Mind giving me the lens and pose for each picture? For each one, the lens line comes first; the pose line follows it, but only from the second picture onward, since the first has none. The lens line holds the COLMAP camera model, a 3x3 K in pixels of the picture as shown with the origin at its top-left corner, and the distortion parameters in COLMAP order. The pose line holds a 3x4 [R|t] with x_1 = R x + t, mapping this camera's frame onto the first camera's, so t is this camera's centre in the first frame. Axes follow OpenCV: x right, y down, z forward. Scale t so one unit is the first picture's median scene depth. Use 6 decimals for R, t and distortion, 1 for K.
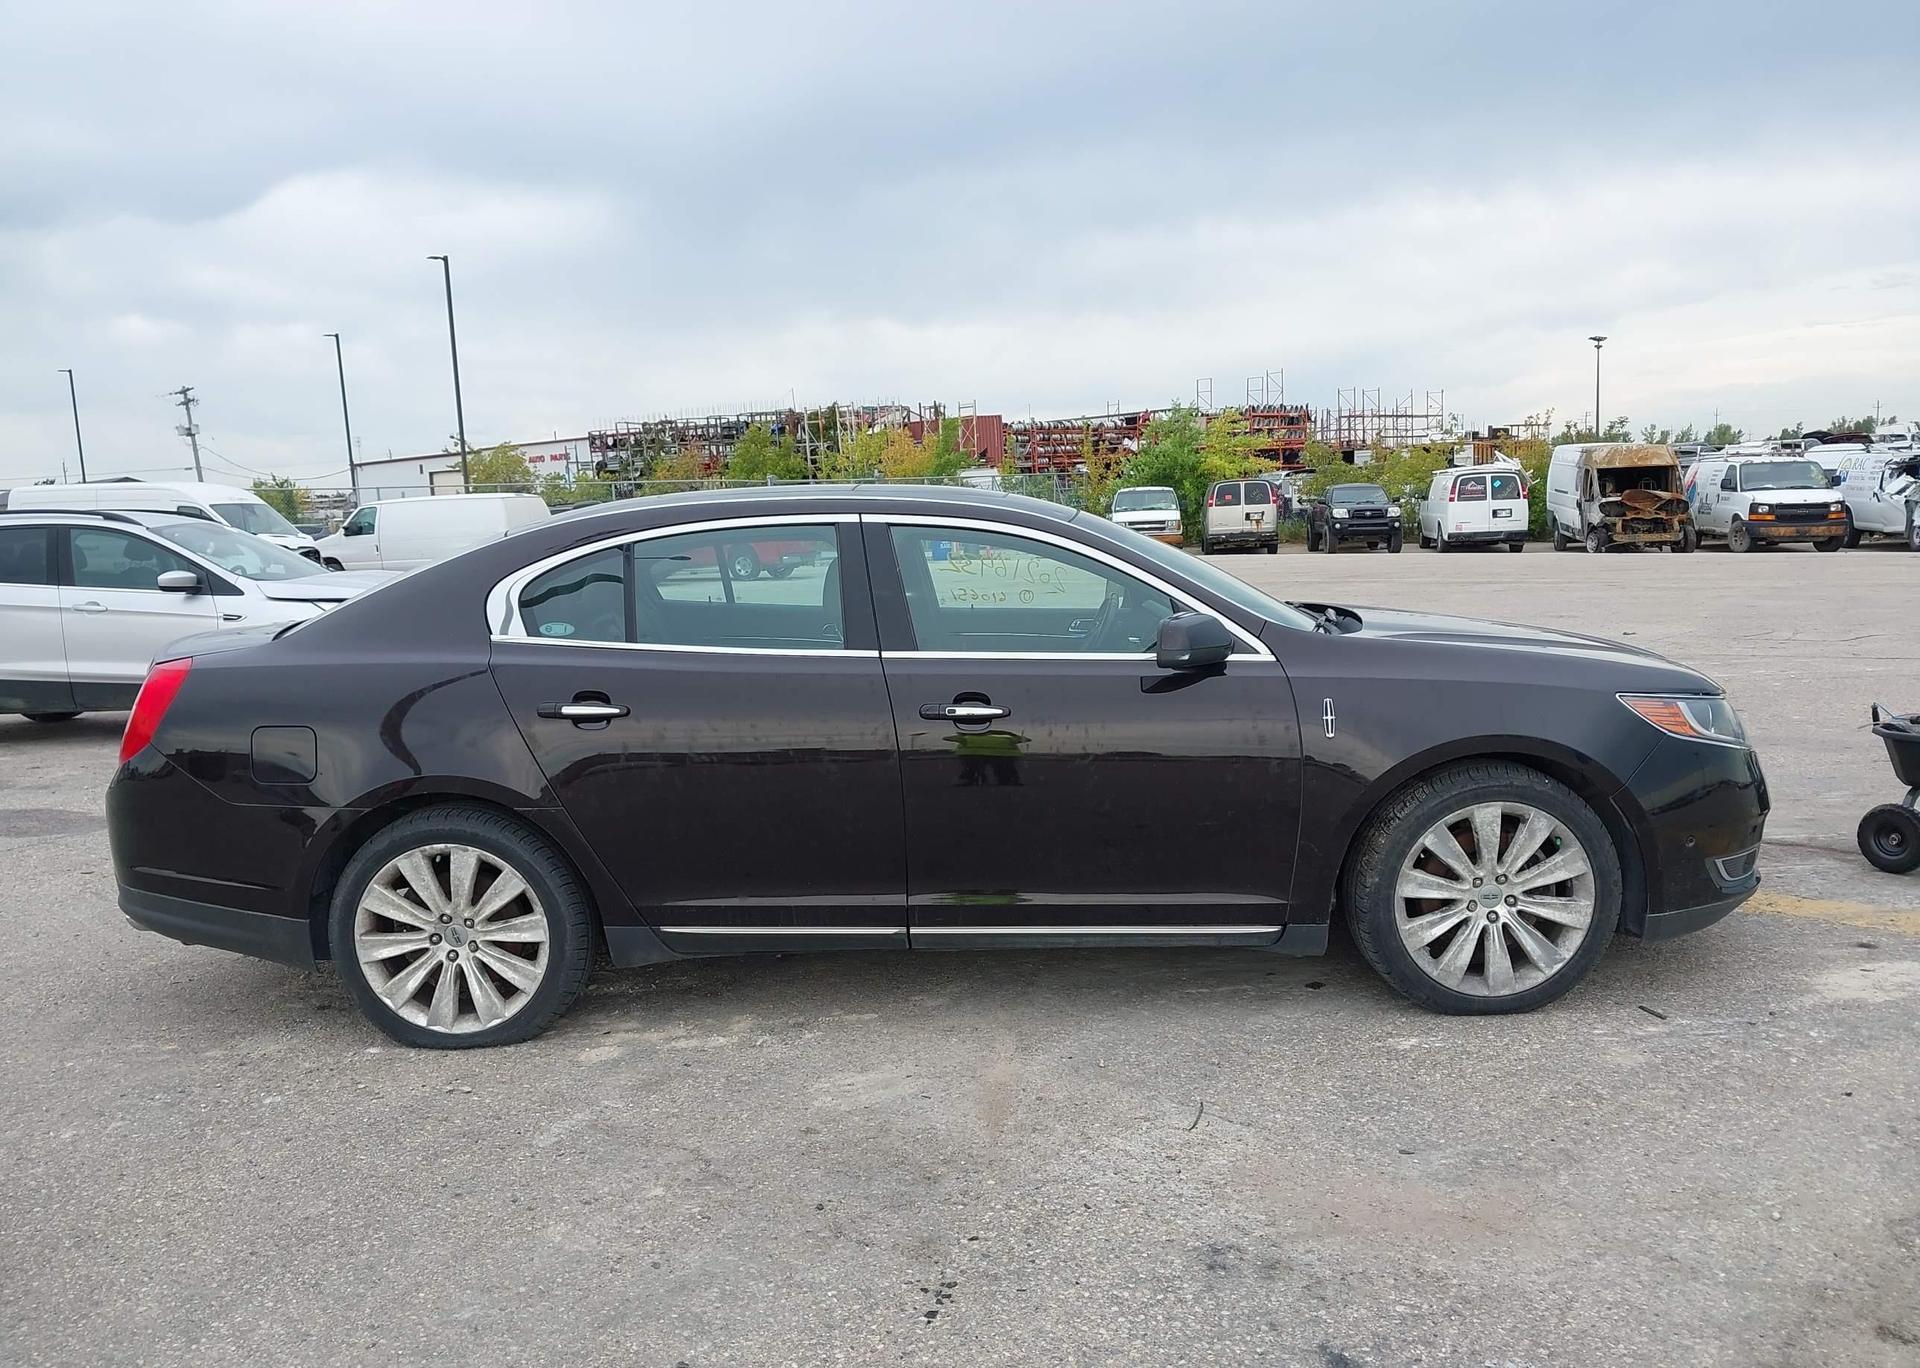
lens RADIAL K [[1504.9, 0, 960.0], [0, 1504.9, 684.0], [0, 0, 1]] dist [0.122978, -0.257303]
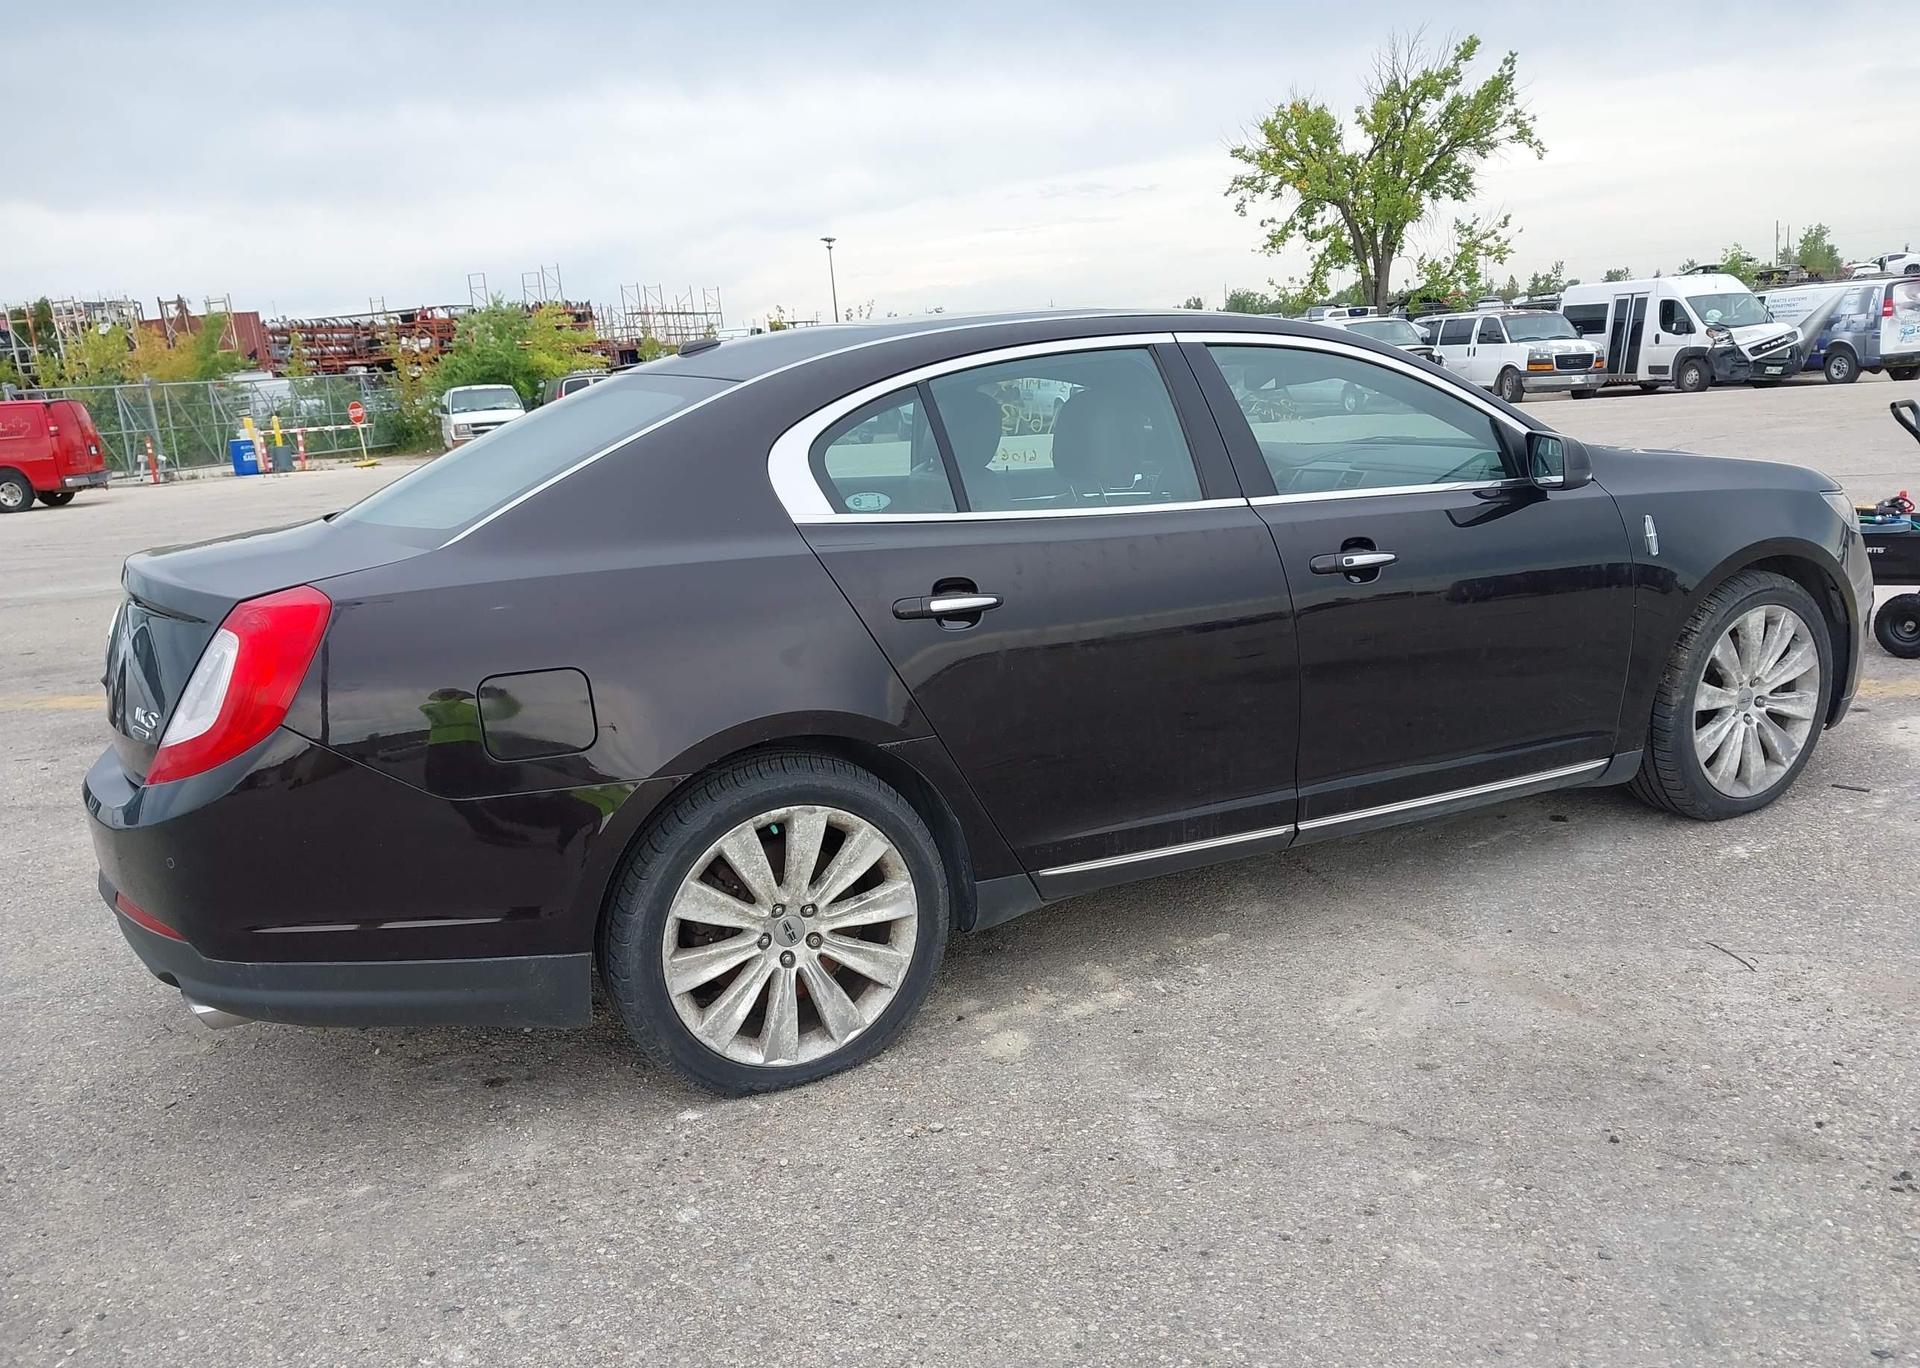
lens RADIAL K [[1522.5, 0, 959.4], [0, 1522.5, 687.6], [0, 0, 1]] dist [0.026630, -0.026797]
pose [[0.886235, -0.120791, 0.447210, -0.075791], [0.092193, 0.992084, 0.085262, -0.000681], [-0.453969, -0.034333, 0.890356, 0.042152]]
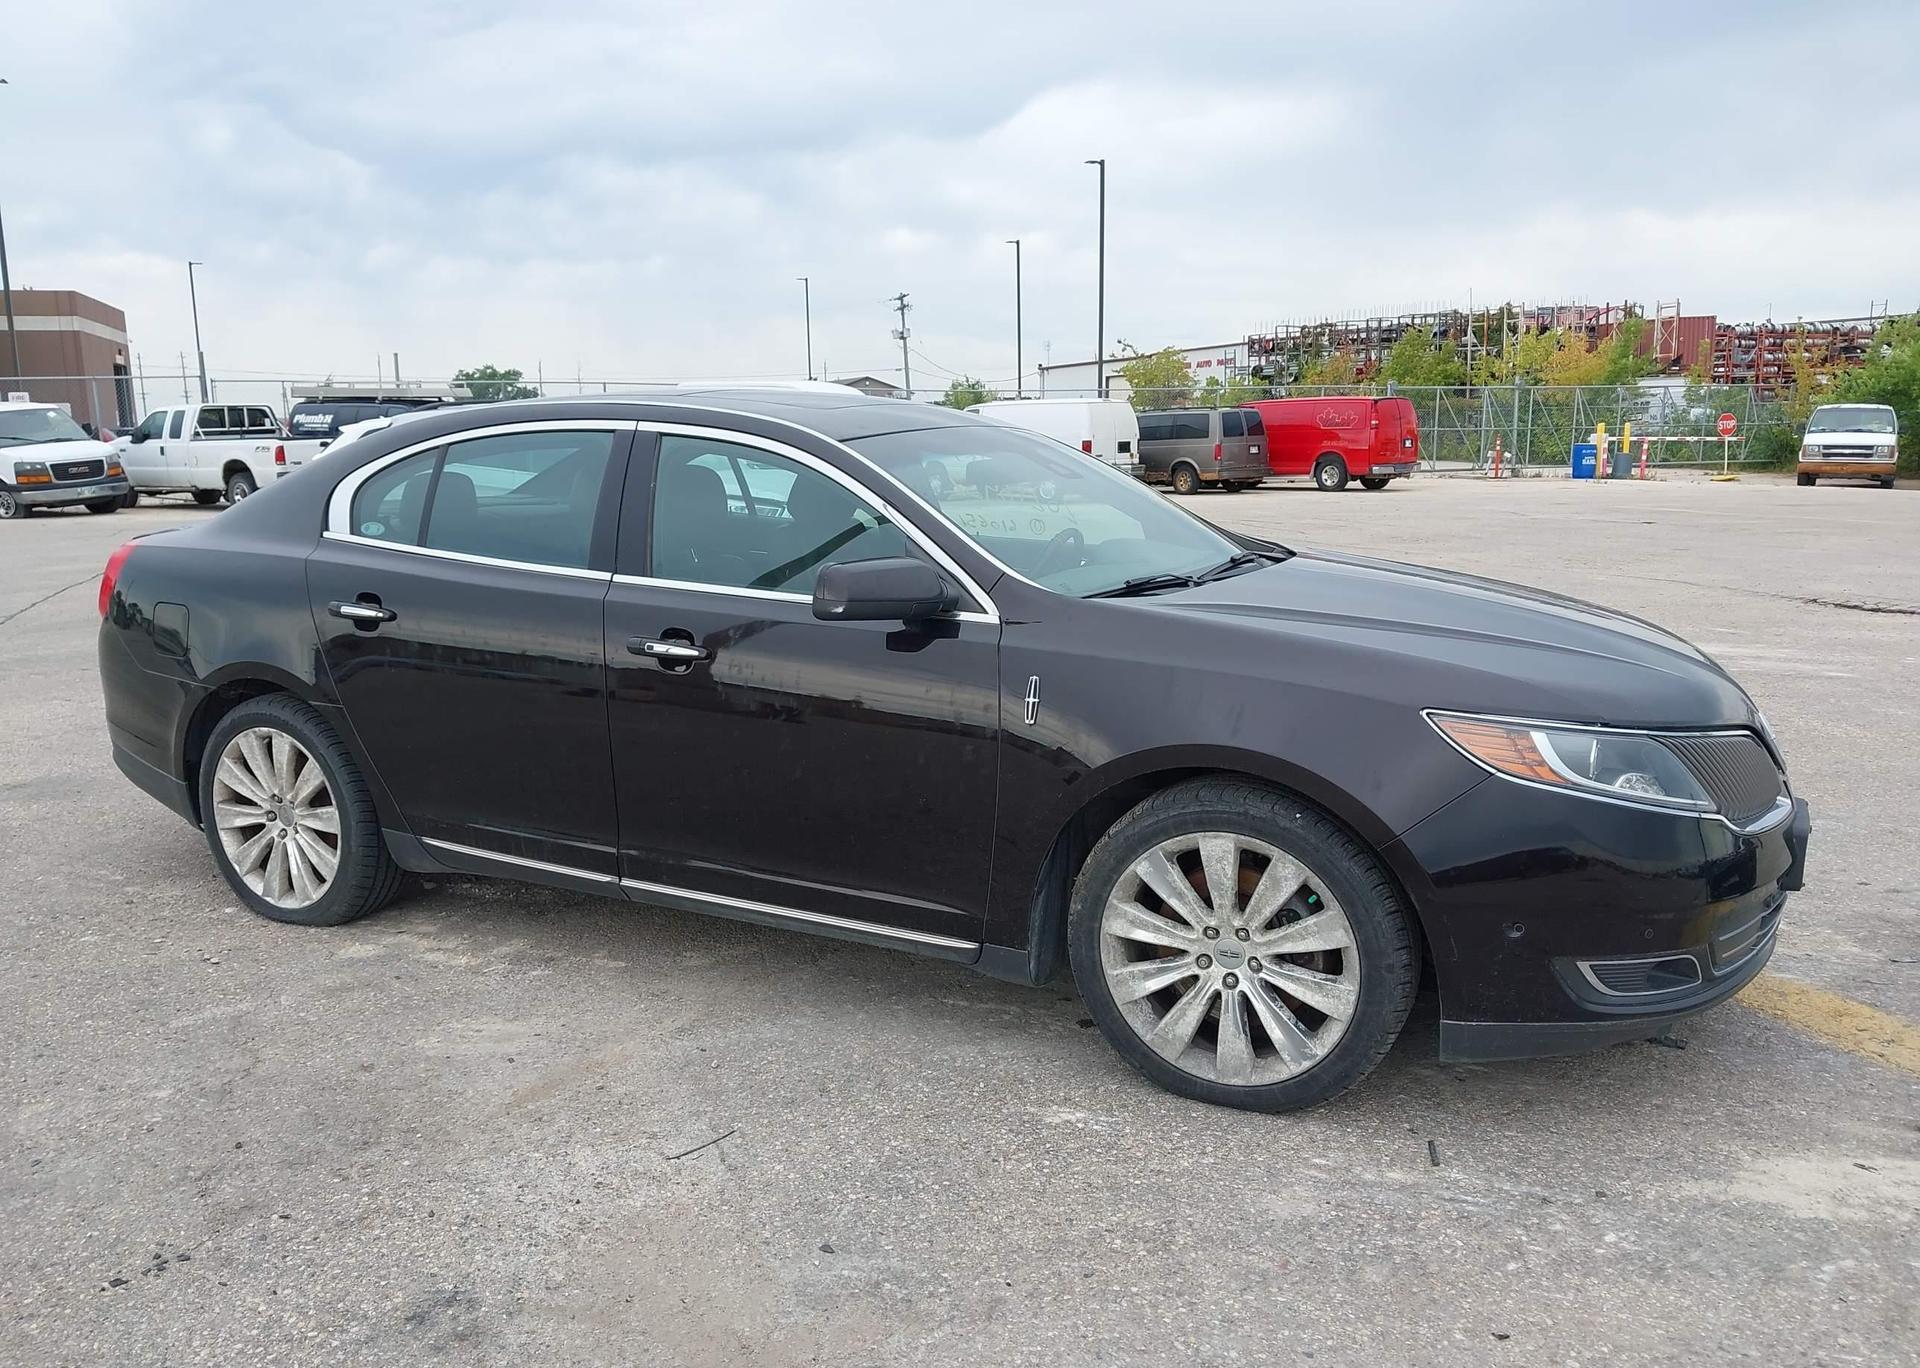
lens RADIAL K [[1522.5, 0, 959.4], [0, 1522.5, 687.6], [0, 0, 1]] dist [0.026630, -0.026797]
pose [[0.899134, 0.104309, -0.425063, 0.070153], [-0.077776, 0.993807, 0.079358, -0.005738], [0.430708, -0.038294, 0.901678, 0.033150]]
